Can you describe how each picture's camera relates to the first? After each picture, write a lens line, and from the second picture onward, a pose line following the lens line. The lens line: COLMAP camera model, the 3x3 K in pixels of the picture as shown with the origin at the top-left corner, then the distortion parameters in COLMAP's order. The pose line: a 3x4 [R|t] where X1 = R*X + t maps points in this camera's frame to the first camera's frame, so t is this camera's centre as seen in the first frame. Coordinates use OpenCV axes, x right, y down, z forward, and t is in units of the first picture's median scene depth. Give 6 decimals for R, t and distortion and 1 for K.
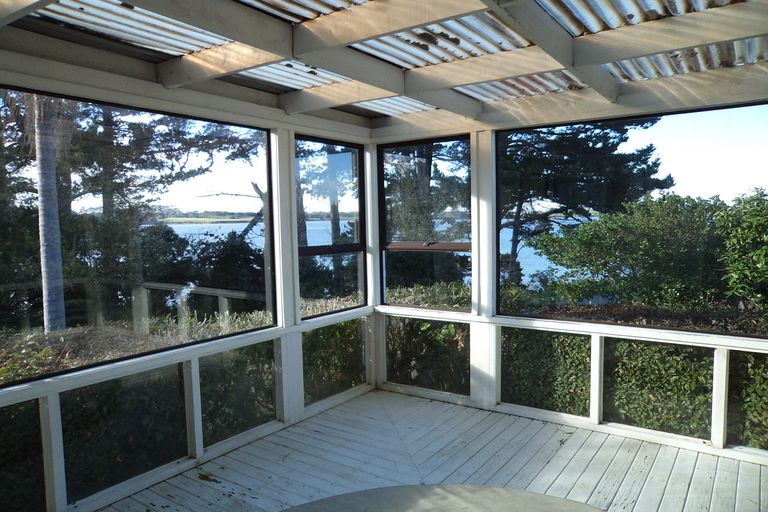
lens RADIAL K [[535.6, 0, 399.5], [0, 535.6, 268.9], [0, 0, 1]] dist [0.055671, 0.003304]
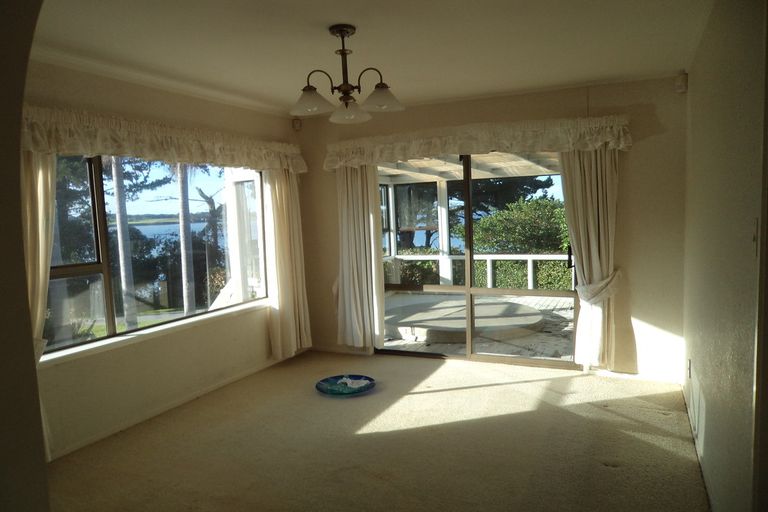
lens RADIAL K [[535.6, 0, 383.6], [0, 535.6, 255.3], [0, 0, 1]] dist [0.055671, 0.003304]
pose [[0.989740, -0.033802, 0.138823, -0.405298], [0.036762, 0.999147, -0.018810, 0.108039], [-0.138069, 0.023721, 0.990138, -1.219202]]
